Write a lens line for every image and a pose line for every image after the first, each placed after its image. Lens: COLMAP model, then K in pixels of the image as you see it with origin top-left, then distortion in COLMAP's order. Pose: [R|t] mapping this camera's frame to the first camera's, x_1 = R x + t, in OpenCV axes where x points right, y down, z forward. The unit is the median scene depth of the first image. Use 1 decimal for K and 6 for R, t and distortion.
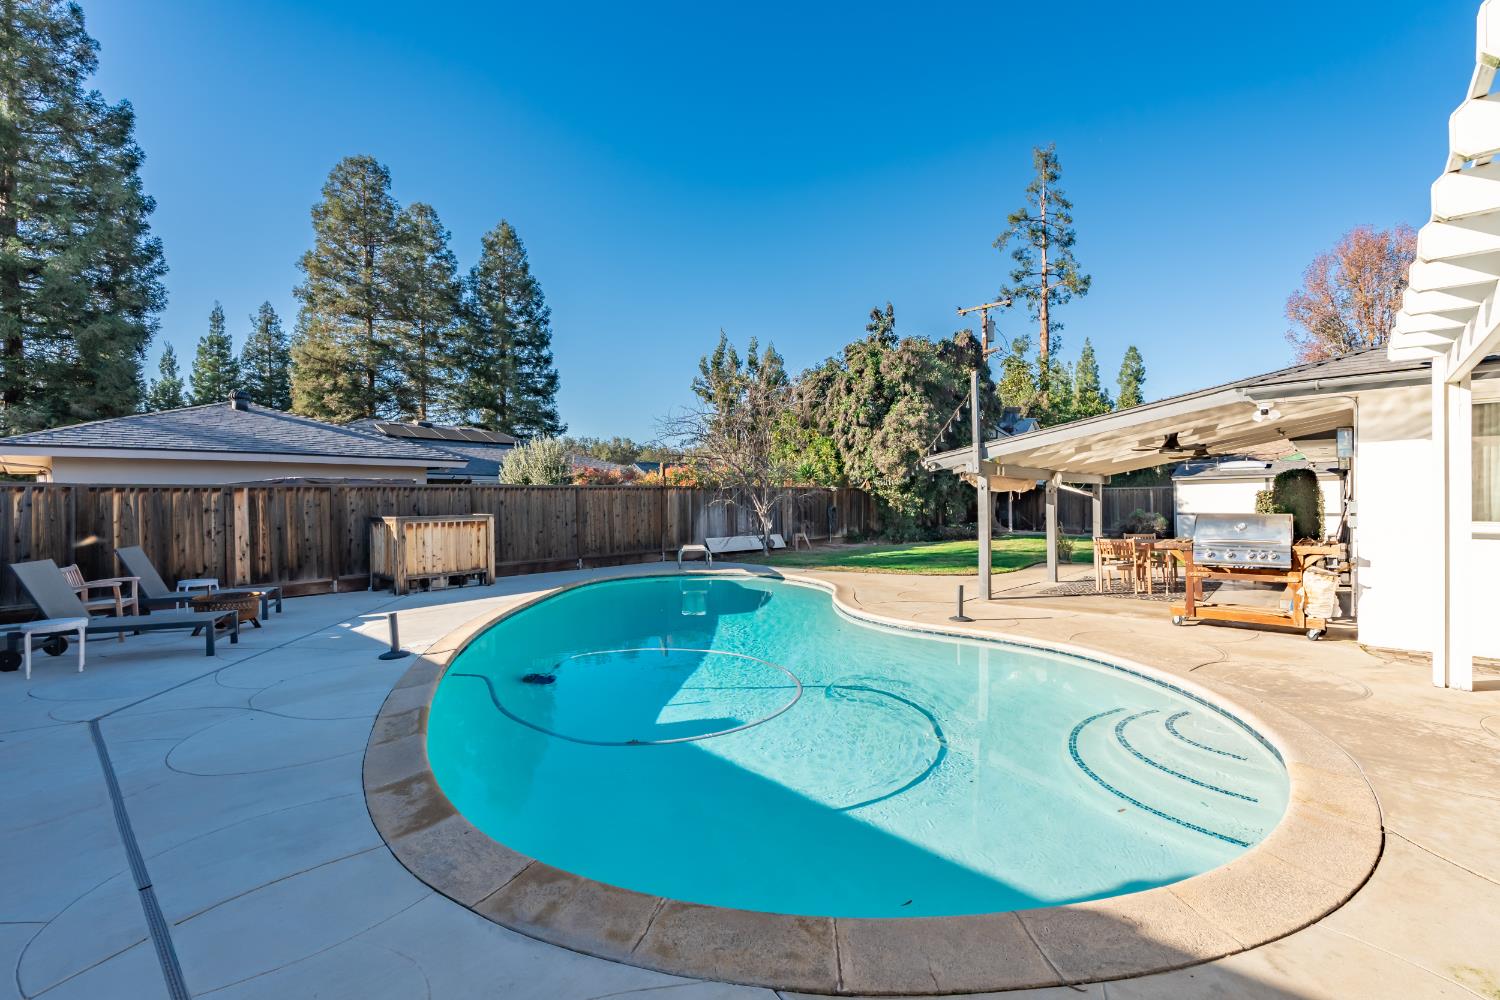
lens RADIAL K [[651.2, 0, 750.0], [0, 651.2, 500.0], [0, 0, 1]] dist [-0.010206, 0.000123]
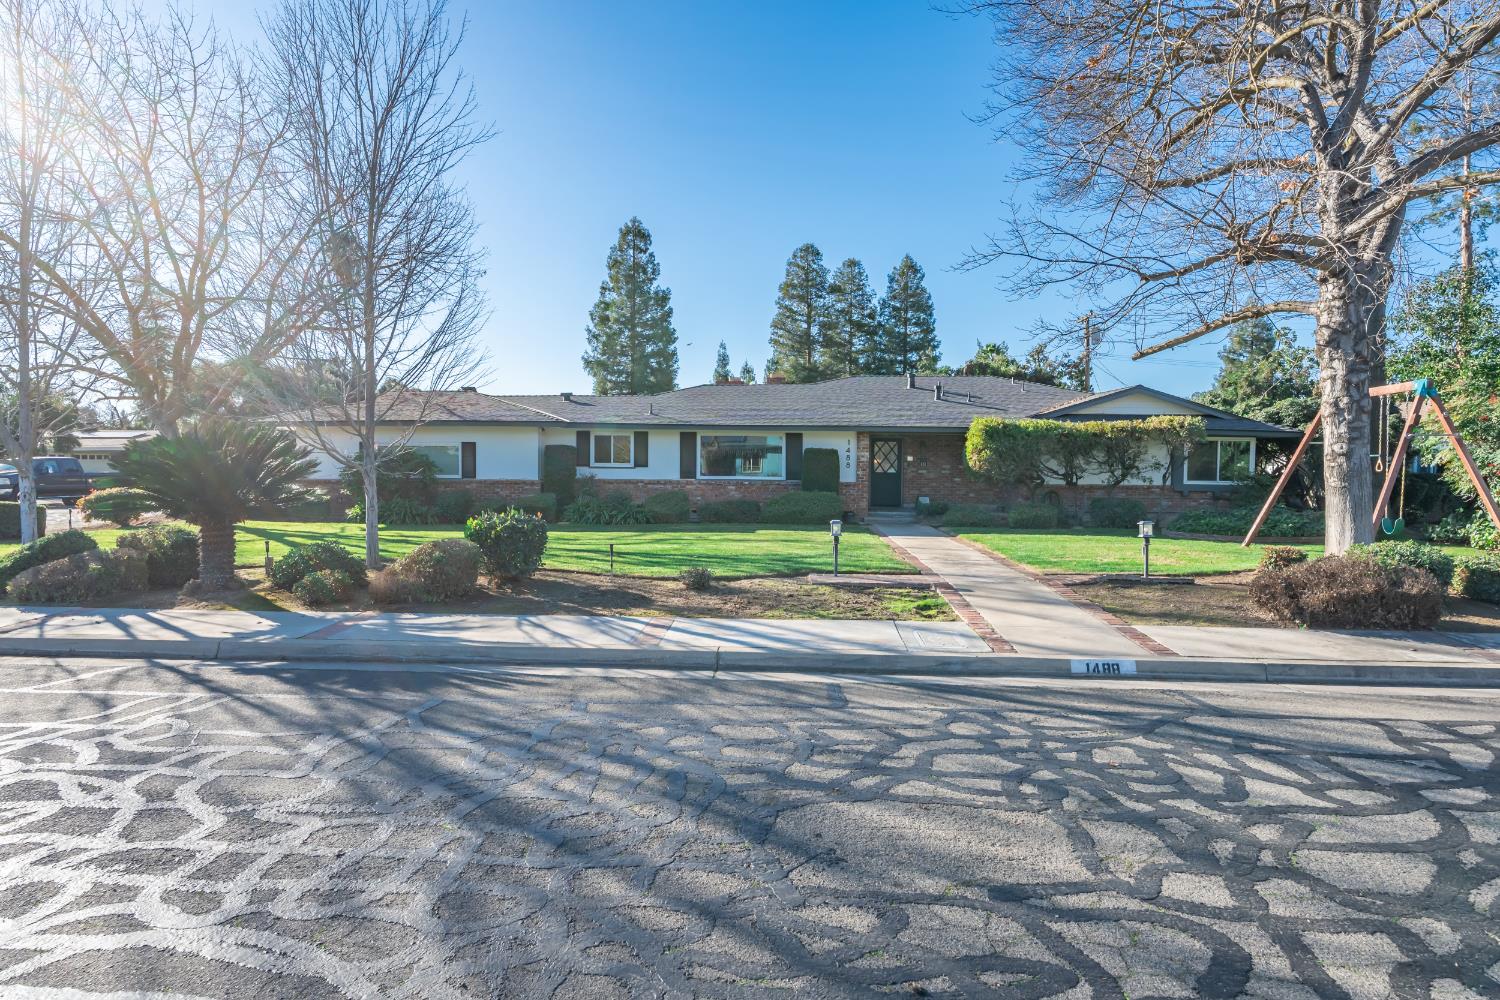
lens RADIAL K [[859.5, 0, 750.3], [0, 859.5, 496.6], [0, 0, 1]] dist [0.000528, 0.000132]
pose [[0.629749, 0.037275, -0.775904, 0.754661], [-0.017836, 0.999279, 0.033530, -0.001303], [0.776594, -0.007277, 0.629960, -0.317861]]
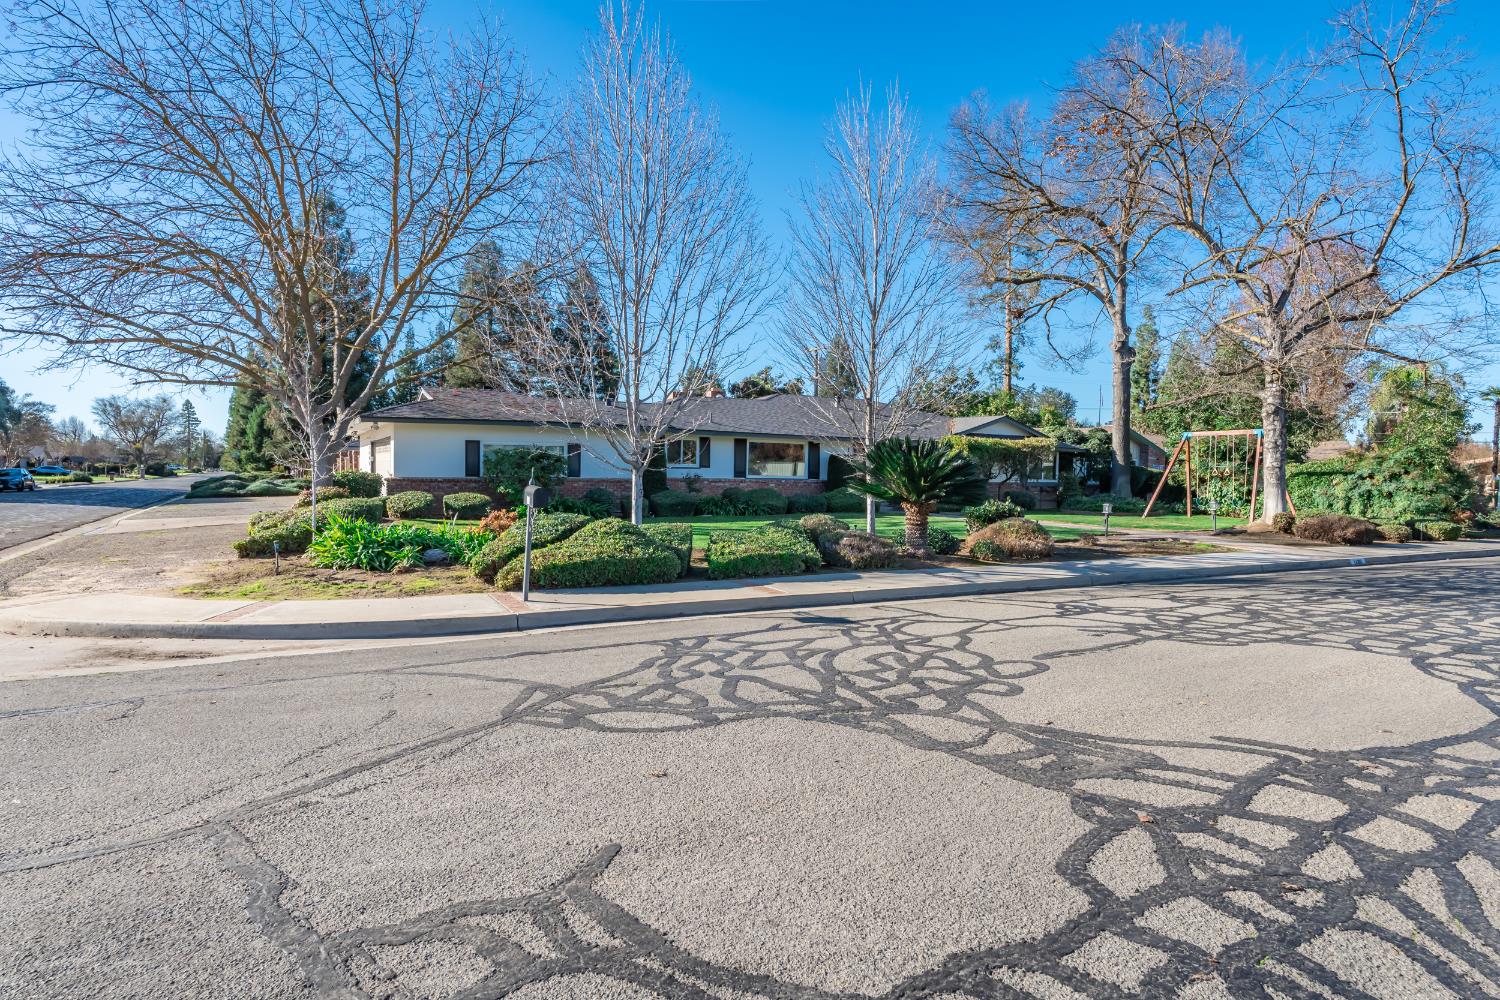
lens RADIAL K [[859.5, 0, 750.3], [0, 859.5, 496.6], [0, 0, 1]] dist [0.000528, 0.000132]
pose [[0.946140, 0.031733, -0.322199, 0.544330], [-0.025153, 0.999382, 0.024567, 0.004200], [0.322779, -0.015140, 0.946353, -0.601727]]
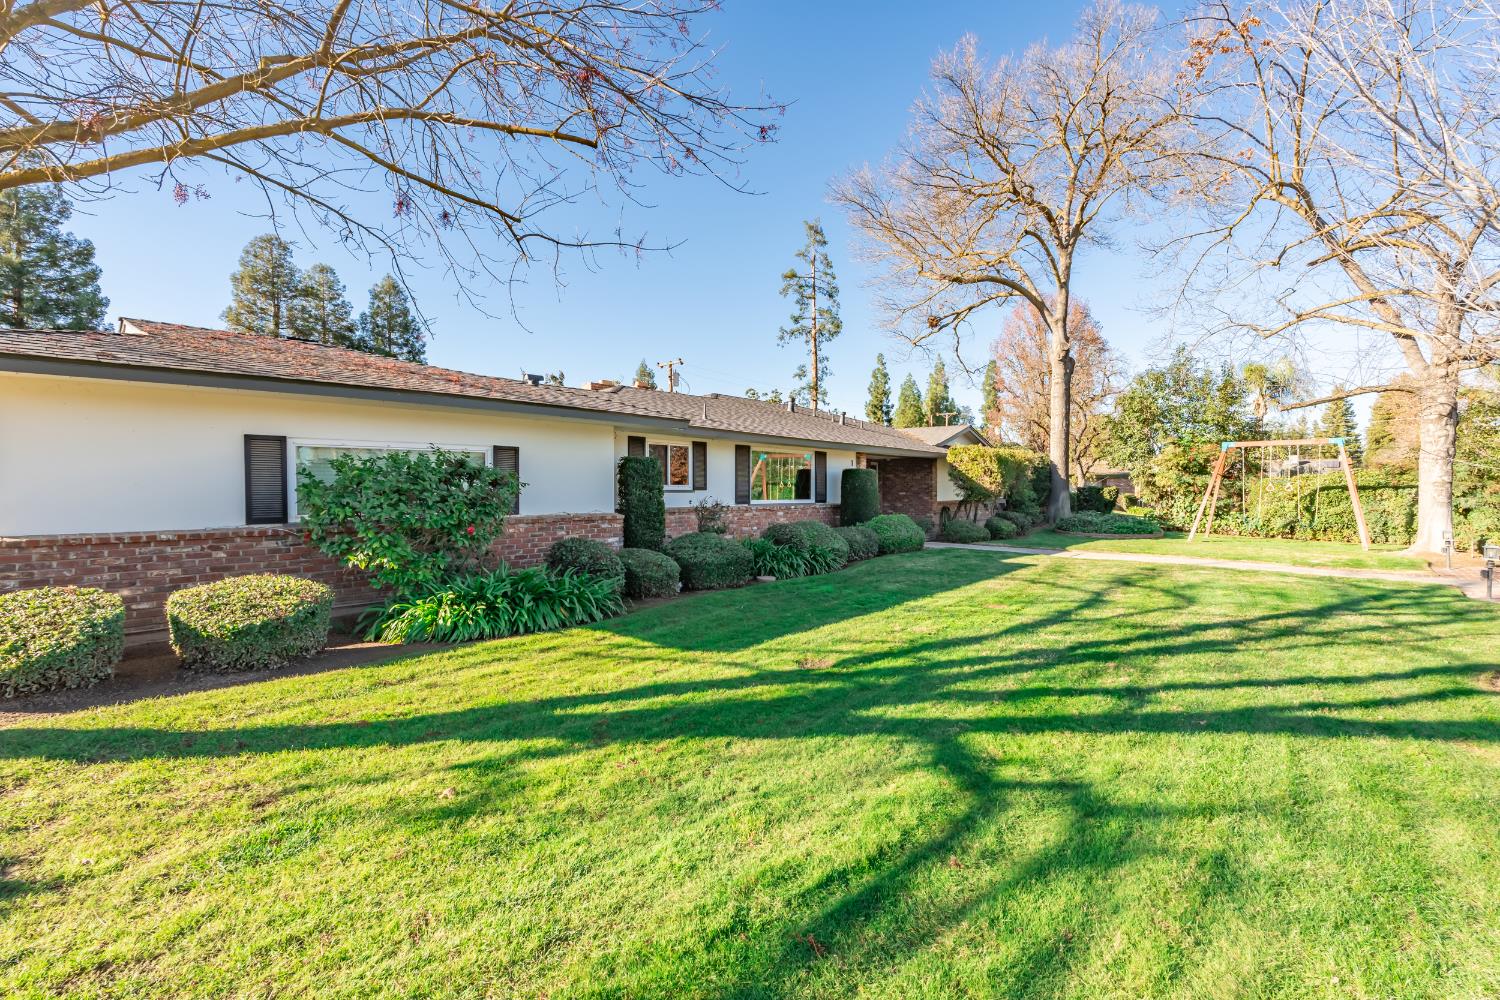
lens RADIAL K [[647.4, 0, 753.5], [0, 647.4, 514.0], [0, 0, 1]] dist [-0.002139, 0.000148]
pose [[0.999855, 0.010869, 0.013082, 0.342736], [-0.011334, 0.999287, 0.036012, -0.000416], [-0.012681, -0.036155, 0.999266, -0.334418]]
